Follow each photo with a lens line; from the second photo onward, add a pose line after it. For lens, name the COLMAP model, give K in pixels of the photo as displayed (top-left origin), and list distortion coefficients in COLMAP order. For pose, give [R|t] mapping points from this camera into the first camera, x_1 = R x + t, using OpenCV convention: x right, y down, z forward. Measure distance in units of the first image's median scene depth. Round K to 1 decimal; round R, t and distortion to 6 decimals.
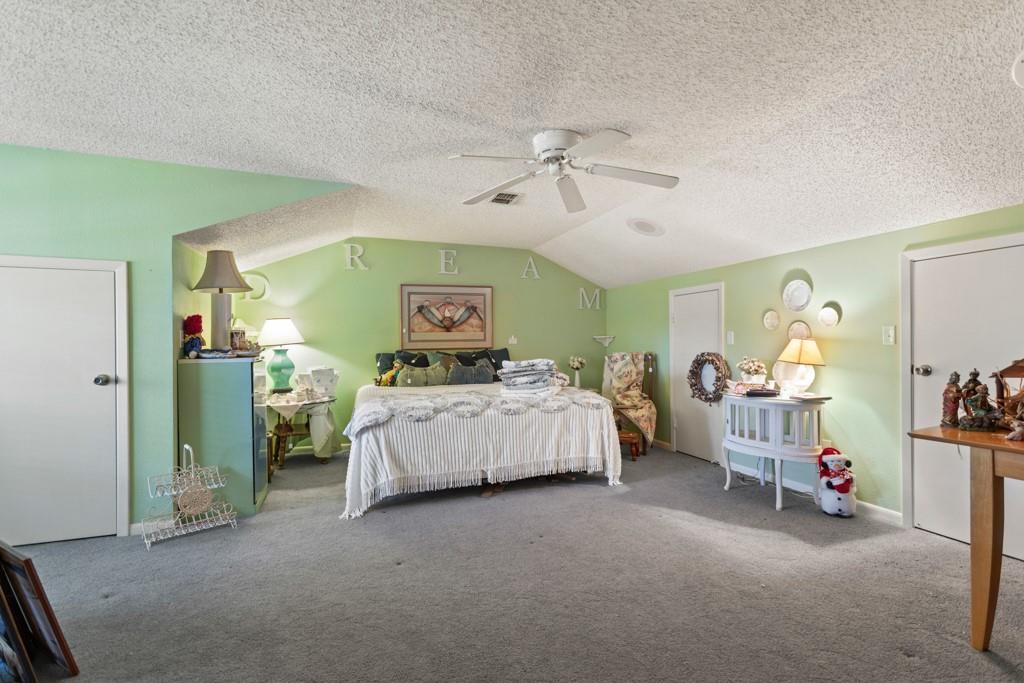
lens RADIAL K [[481.0, 0, 517.0], [0, 481.0, 347.7], [0, 0, 1]] dist [0.002190, 0.003148]
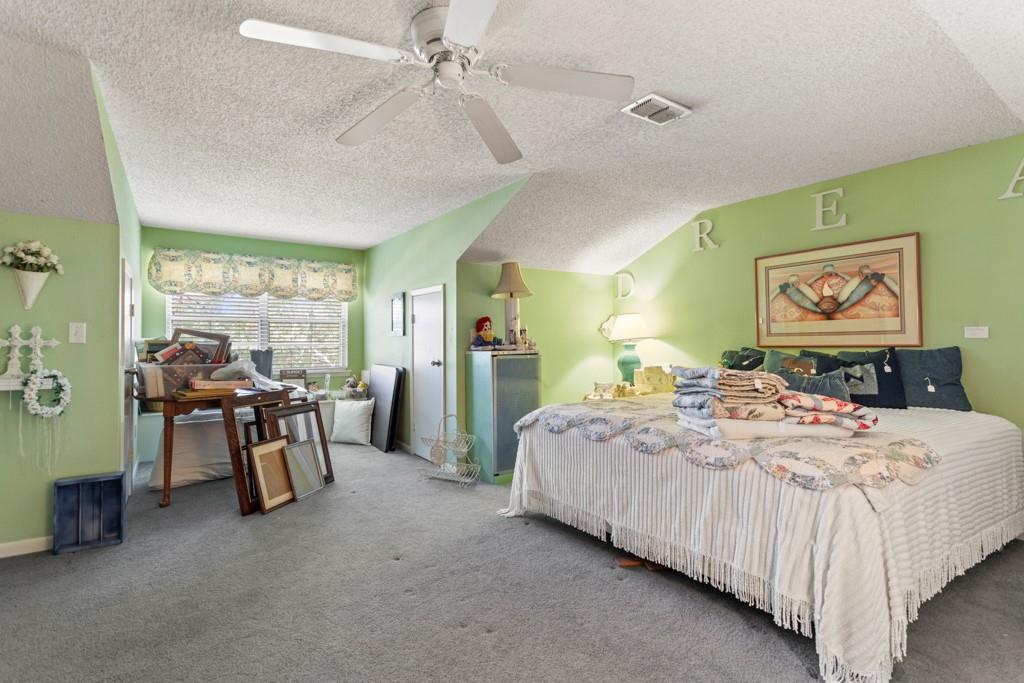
lens RADIAL K [[481.0, 0, 517.1], [0, 481.0, 339.1], [0, 0, 1]] dist [0.002190, 0.003148]
pose [[0.277709, 0.000120, -0.960665, 0.361717], [-0.005155, 0.999986, -0.001365, -0.004438], [0.960651, 0.005331, 0.277706, 0.439200]]
